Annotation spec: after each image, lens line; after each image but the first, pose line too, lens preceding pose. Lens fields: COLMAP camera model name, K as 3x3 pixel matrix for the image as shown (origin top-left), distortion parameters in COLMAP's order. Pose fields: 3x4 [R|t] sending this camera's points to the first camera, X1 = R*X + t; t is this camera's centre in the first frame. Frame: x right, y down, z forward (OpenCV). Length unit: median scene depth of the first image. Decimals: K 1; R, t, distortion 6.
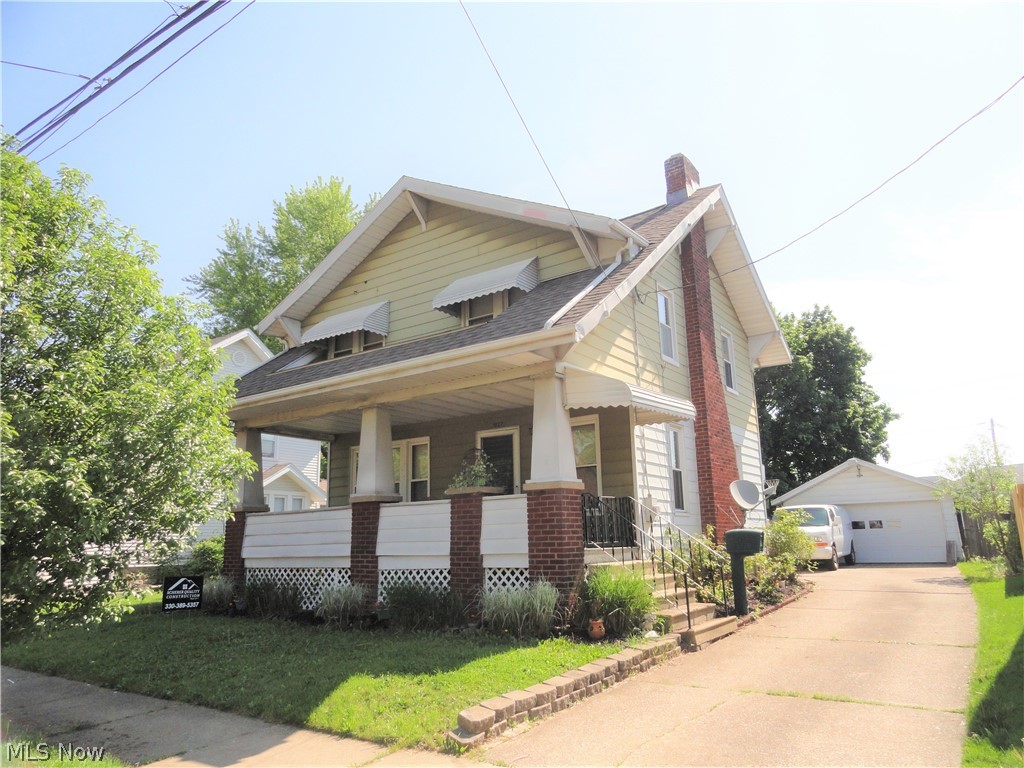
lens RADIAL K [[707.1, 0, 513.5], [0, 707.1, 386.7], [0, 0, 1]] dist [-0.008679, -0.001662]
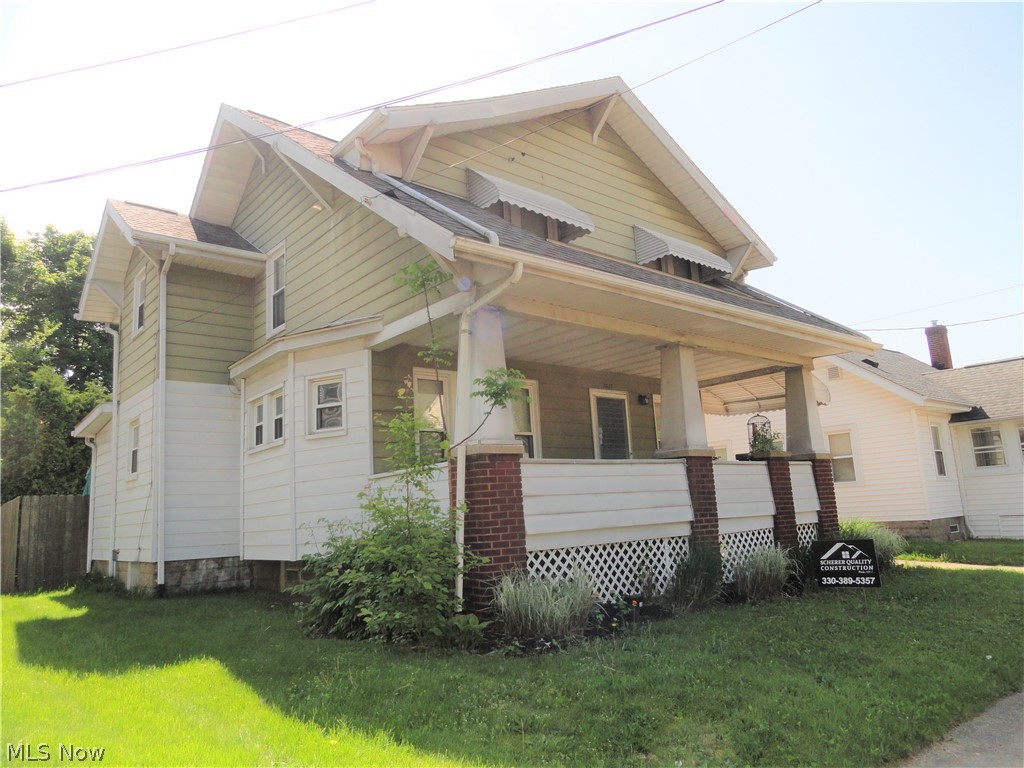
lens RADIAL K [[707.1, 0, 513.1], [0, 707.1, 383.1], [0, 0, 1]] dist [-0.008679, -0.001662]
pose [[0.246385, 0.186095, 0.951138, -1.060179], [-0.164498, 0.975183, -0.148187, 0.234203], [-0.955110, -0.119949, 0.270882, 0.973434]]
